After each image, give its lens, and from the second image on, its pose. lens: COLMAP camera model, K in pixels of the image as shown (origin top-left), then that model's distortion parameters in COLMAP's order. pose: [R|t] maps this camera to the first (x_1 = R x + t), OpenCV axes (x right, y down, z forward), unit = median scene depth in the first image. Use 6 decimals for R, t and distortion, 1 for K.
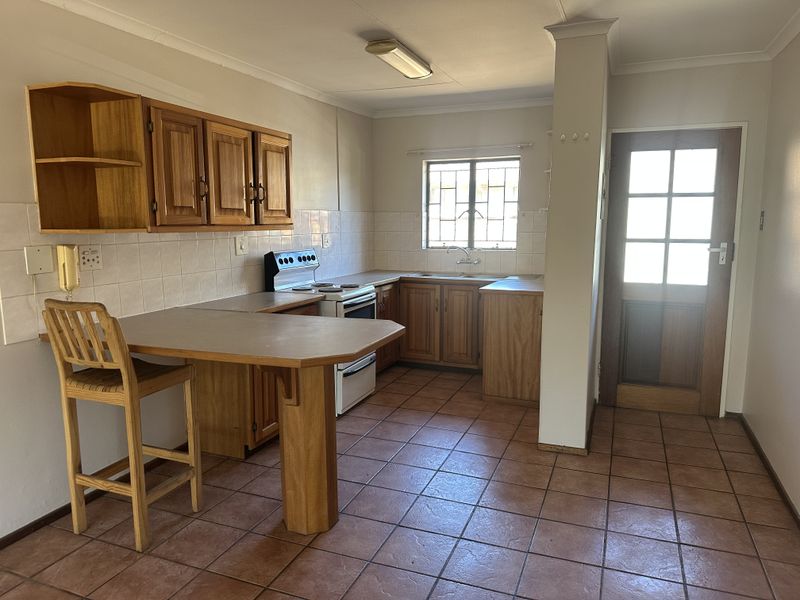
lens RADIAL K [[560.6, 0, 400.0], [0, 560.6, 300.0], [0, 0, 1]] dist [0.121110, -0.205251]
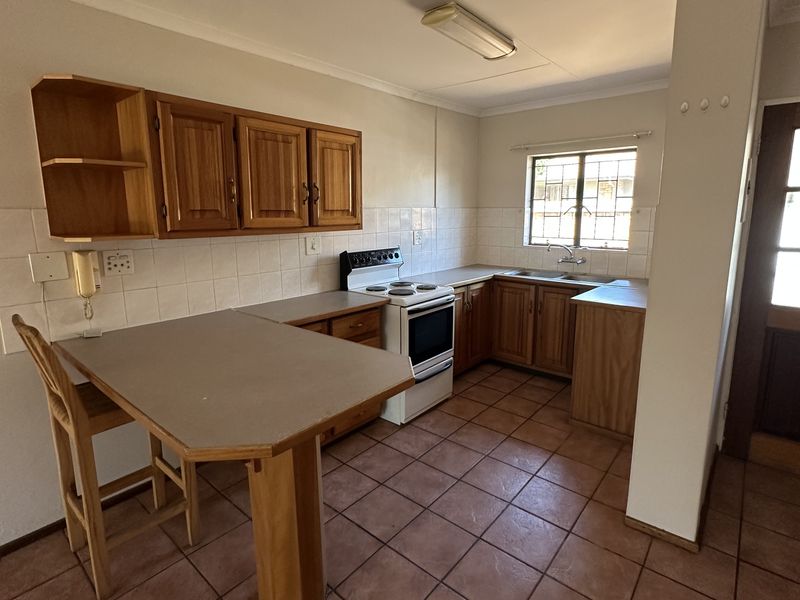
lens RADIAL K [[427.6, 0, 399.8], [0, 427.6, 280.2], [0, 0, 1]] dist [-0.002156, -0.000938]
pose [[0.947506, 0.049711, -0.315851, 0.113042], [-0.043273, 0.998688, 0.027369, -0.063375], [0.316798, -0.012264, 0.948414, 0.336349]]
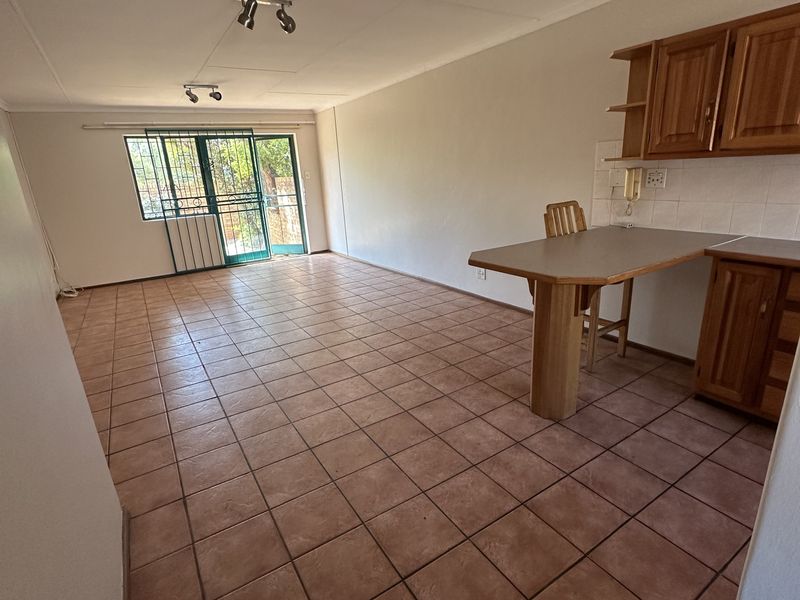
lens RADIAL K [[423.1, 0, 400.0], [0, 423.1, 300.0], [0, 0, 1]] dist [-0.002065, -0.001085]
pose [[-0.589558, 0.272255, -0.760460, 0.479505], [-0.056959, 0.925125, 0.375366, -0.109825], [0.805715, 0.264616, -0.529907, 0.828622]]
